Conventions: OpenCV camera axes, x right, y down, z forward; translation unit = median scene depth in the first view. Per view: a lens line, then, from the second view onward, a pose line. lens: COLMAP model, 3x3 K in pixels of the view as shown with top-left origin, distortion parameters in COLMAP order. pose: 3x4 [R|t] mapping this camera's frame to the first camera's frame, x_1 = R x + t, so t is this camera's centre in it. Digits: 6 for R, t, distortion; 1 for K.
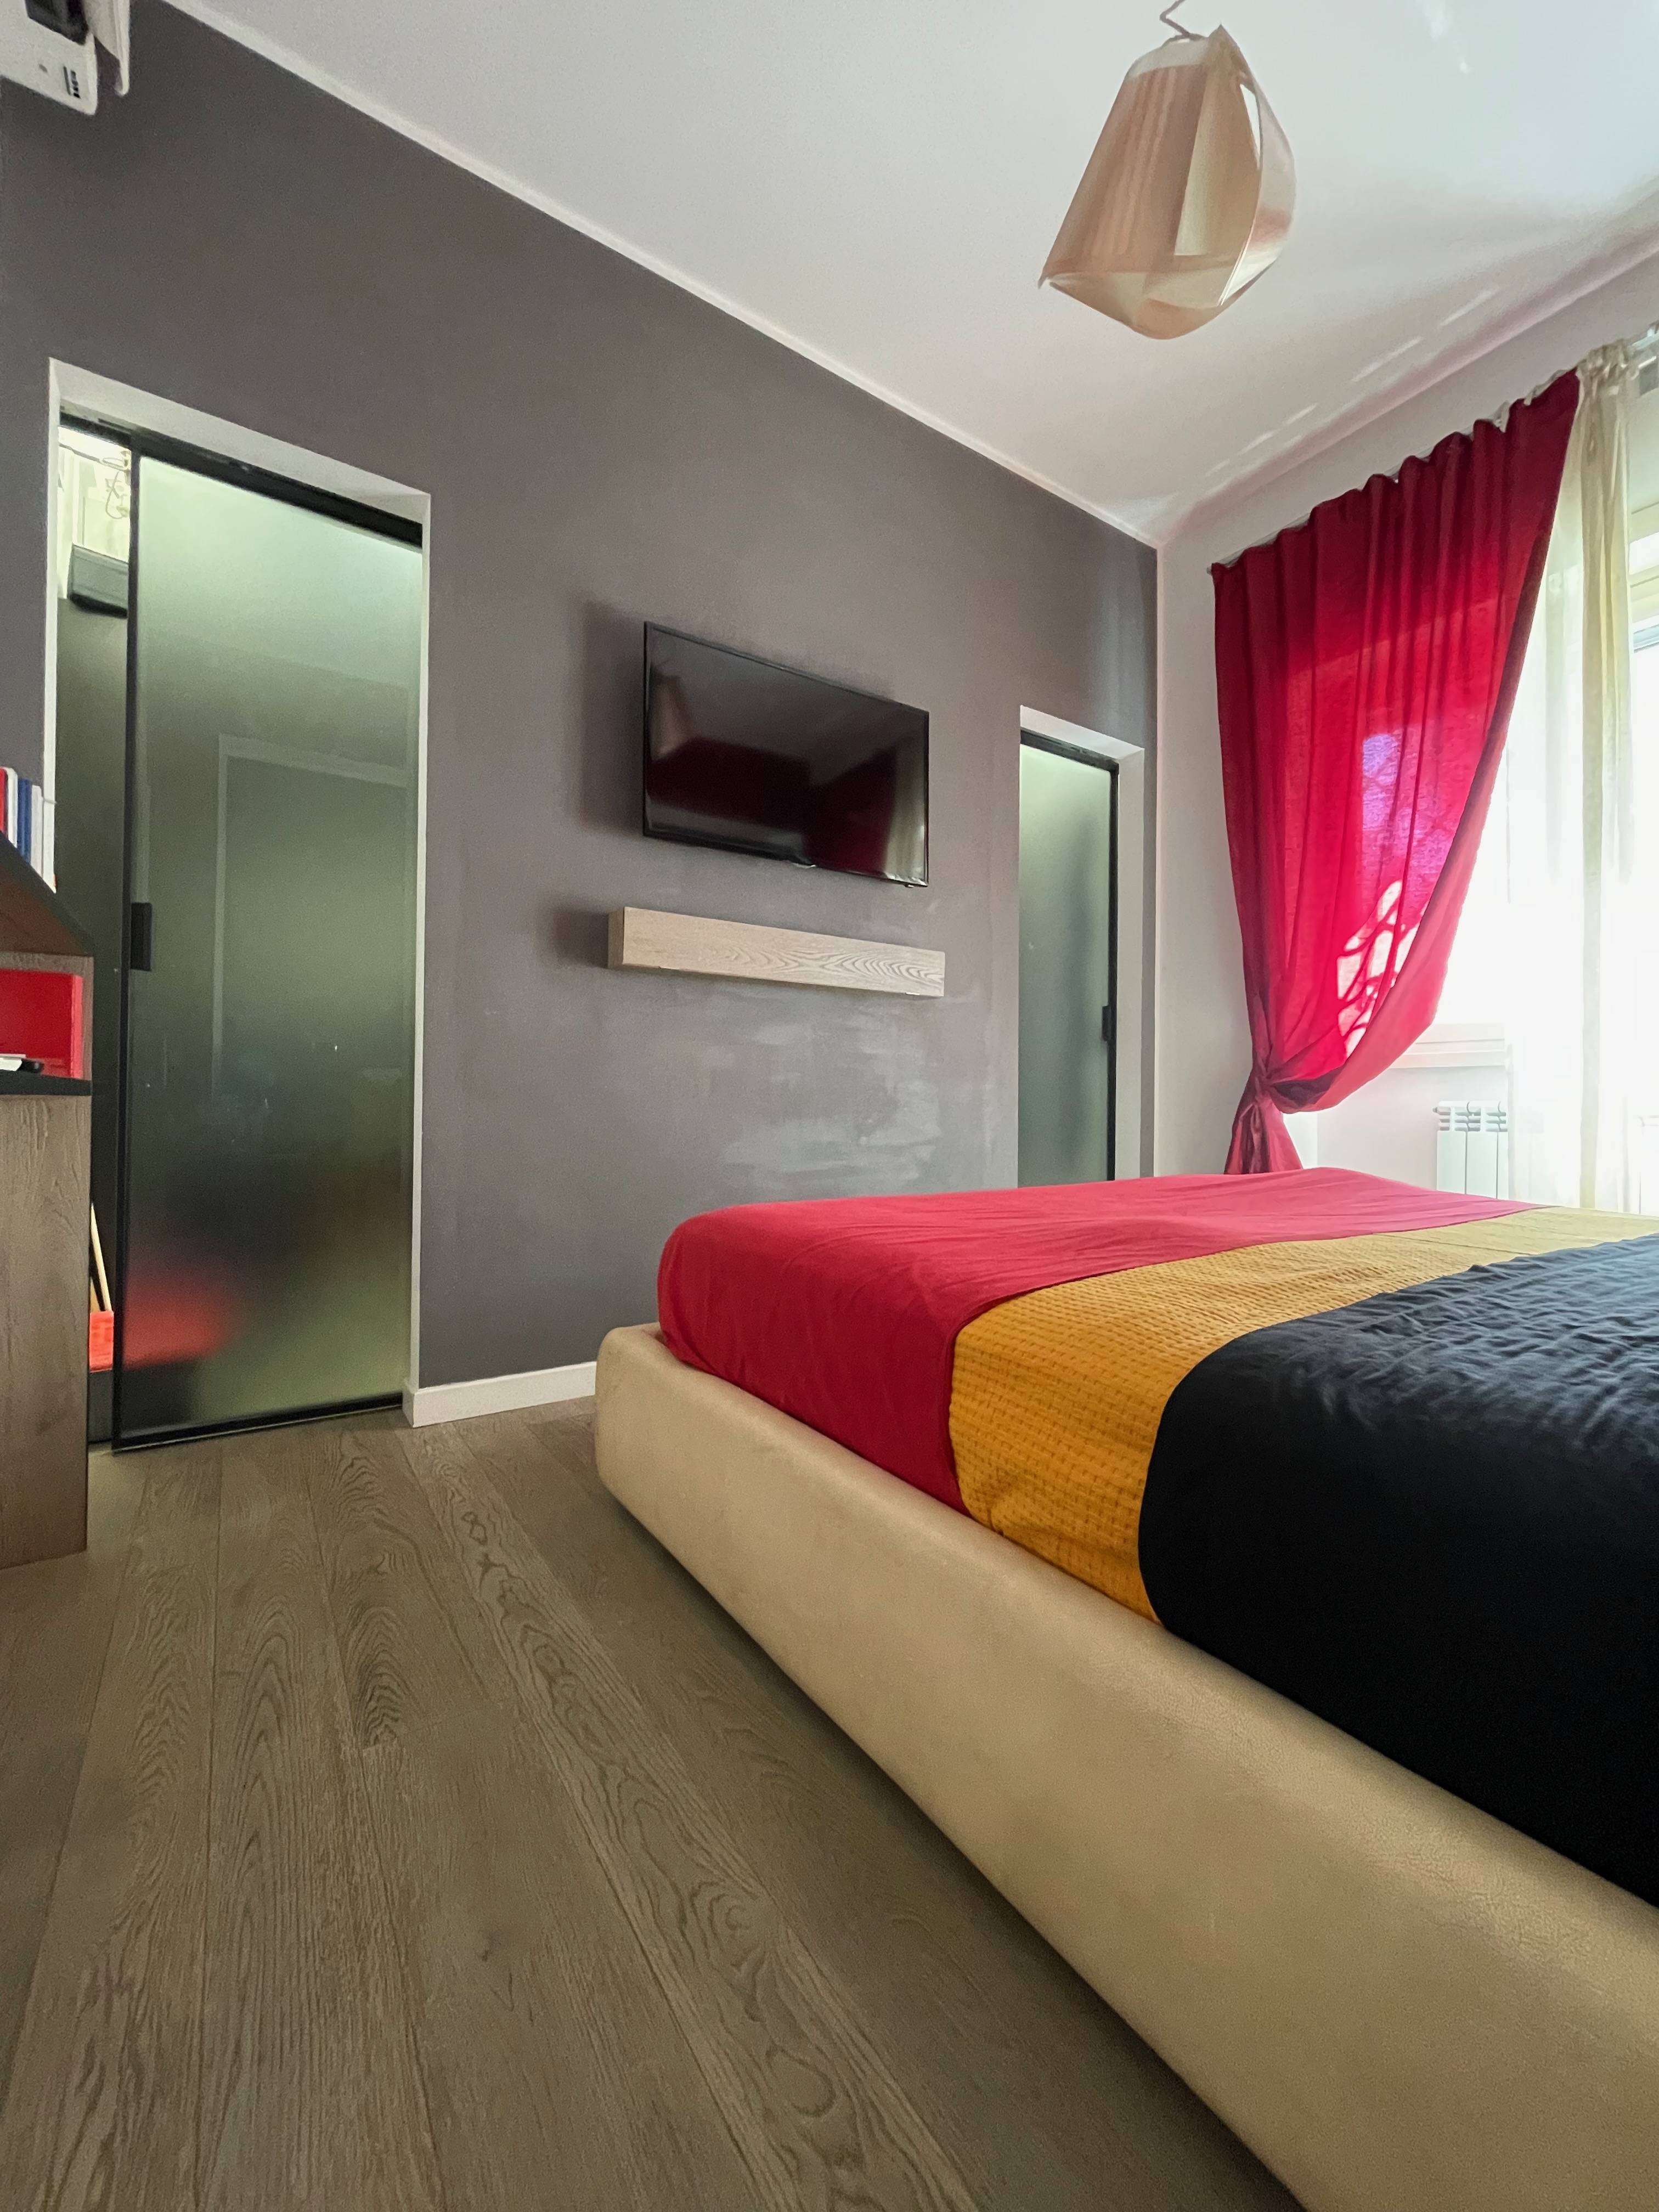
lens RADIAL K [[888.4, 0, 822.6], [0, 888.4, 1104.9], [0, 0, 1]] dist [-0.003053, 0.000048]
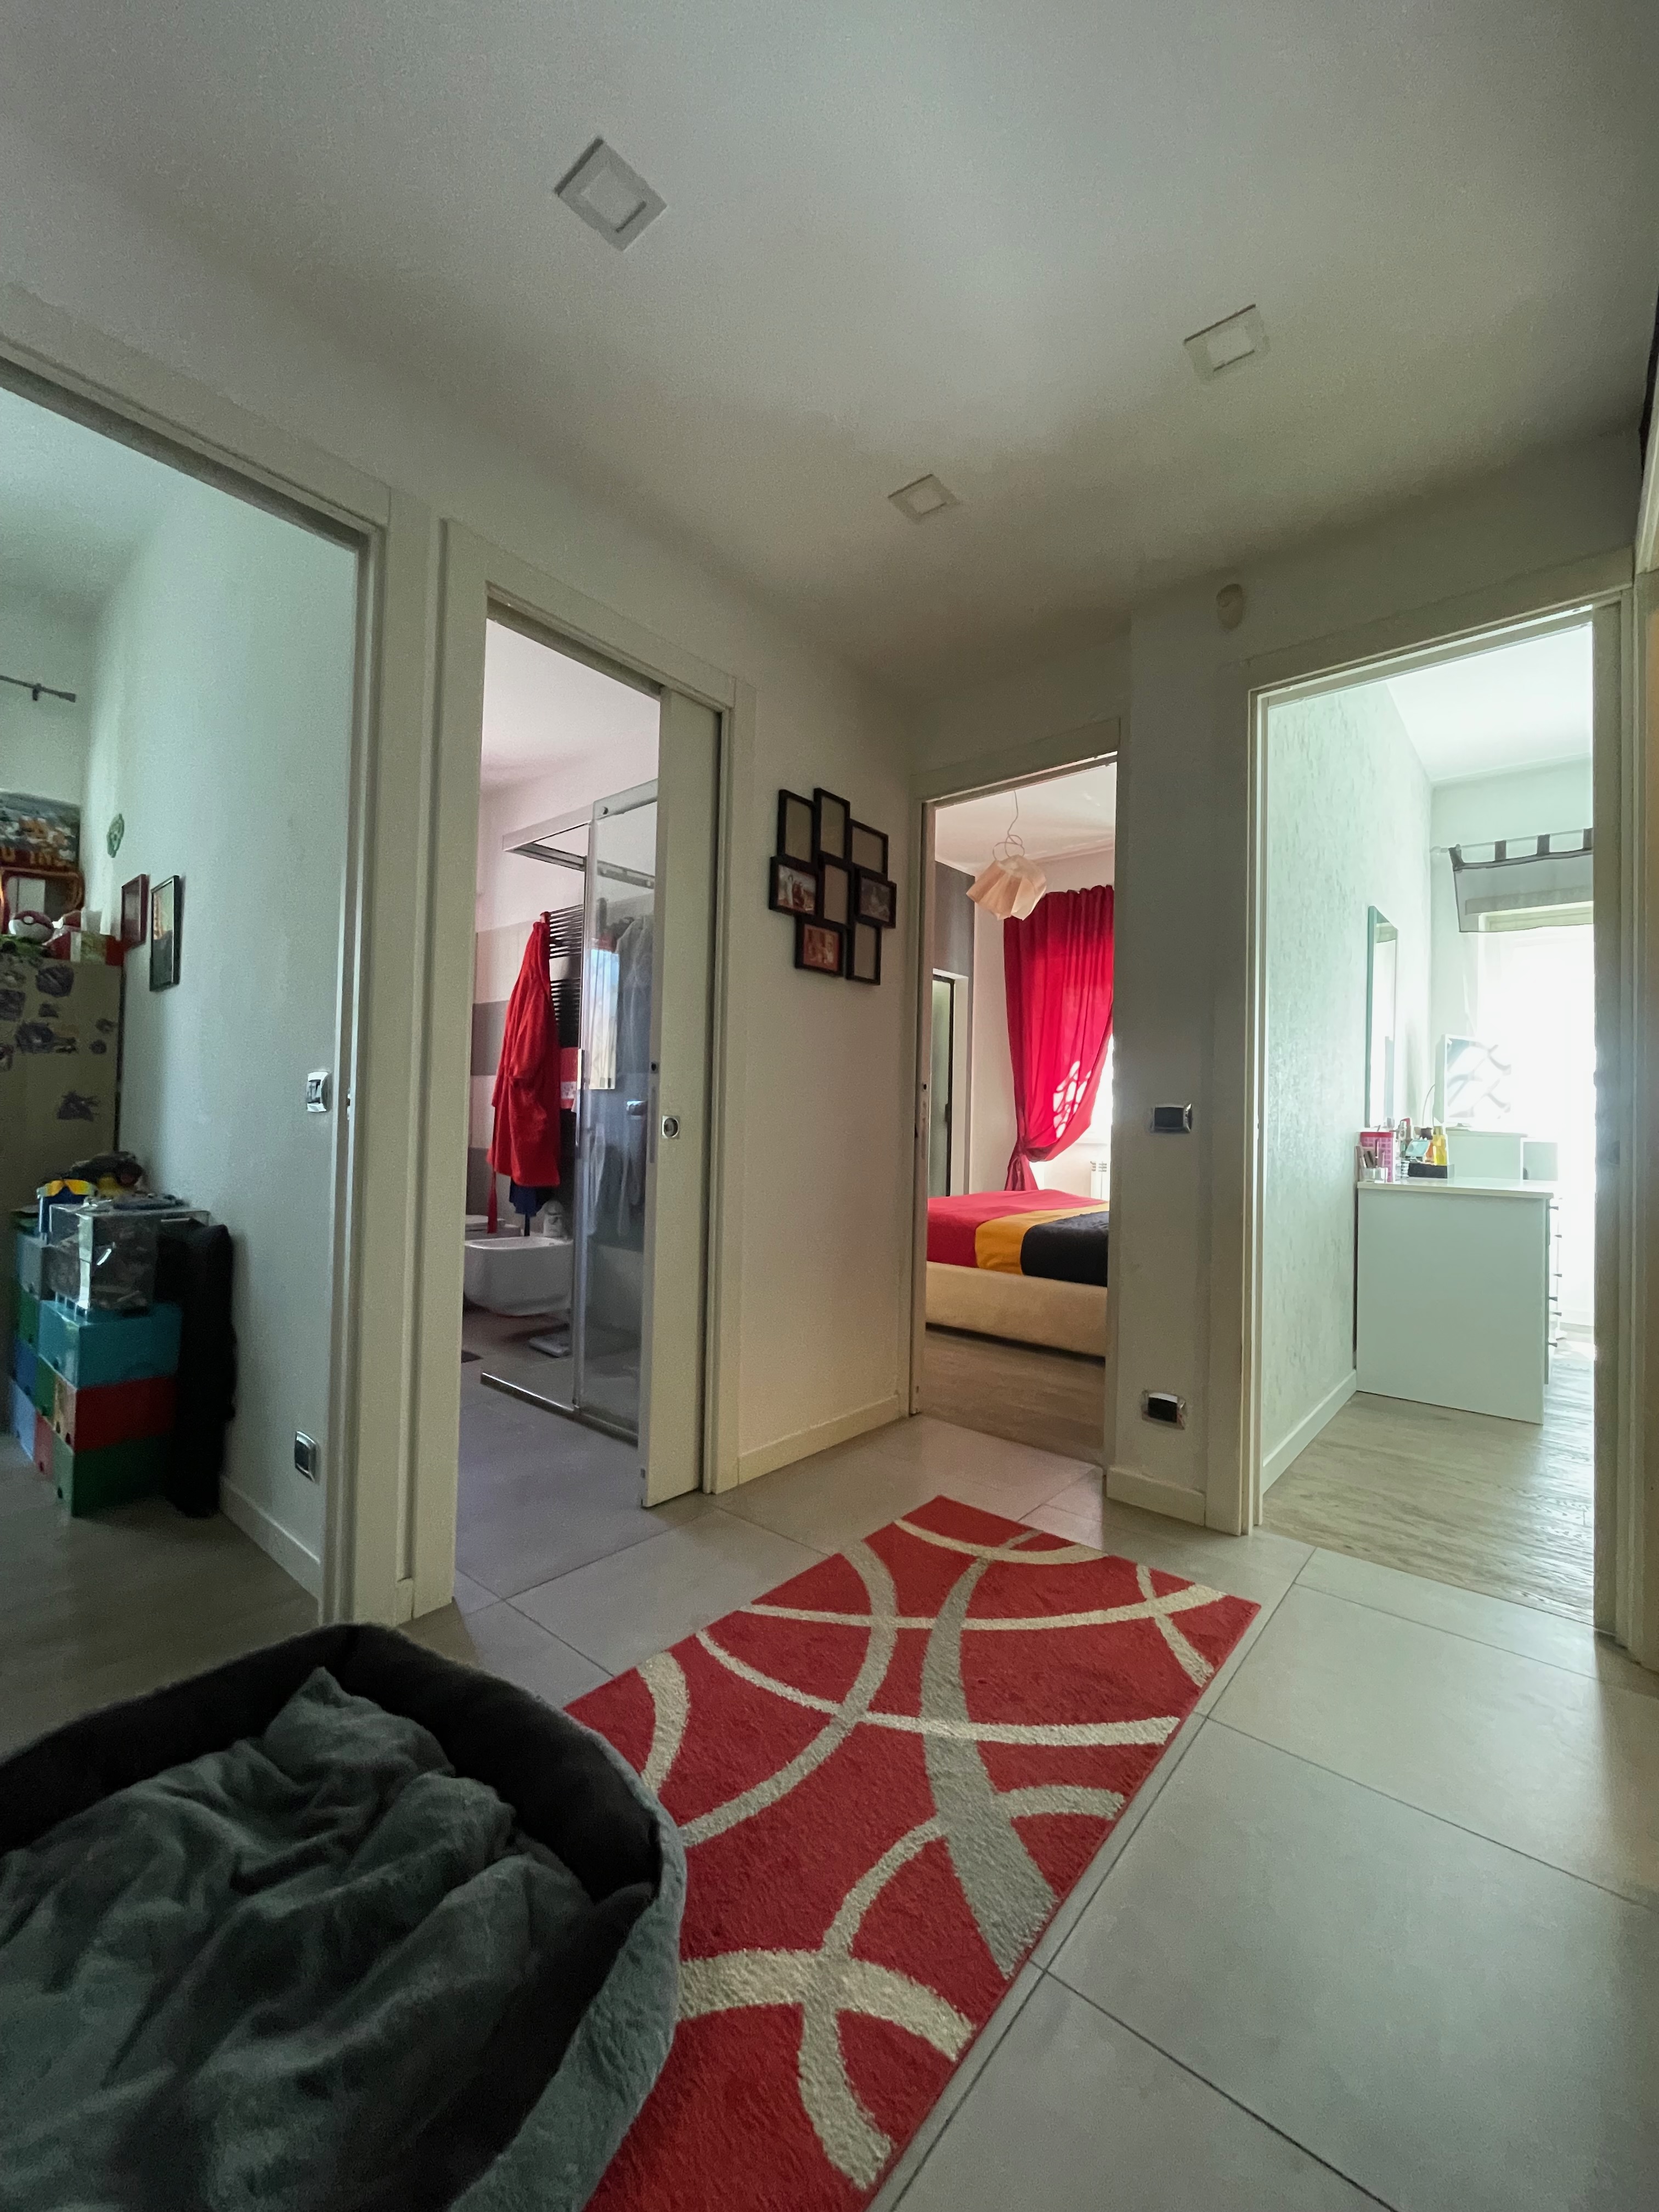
lens RADIAL K [[888.4, 0, 827.1], [0, 888.4, 1110.6], [0, 0, 1]] dist [-0.003053, 0.000048]
pose [[0.961737, 0.017882, 0.273391, -0.559036], [-0.014149, 0.999778, -0.015619, -0.078184], [-0.273610, 0.011153, 0.961776, -0.958764]]
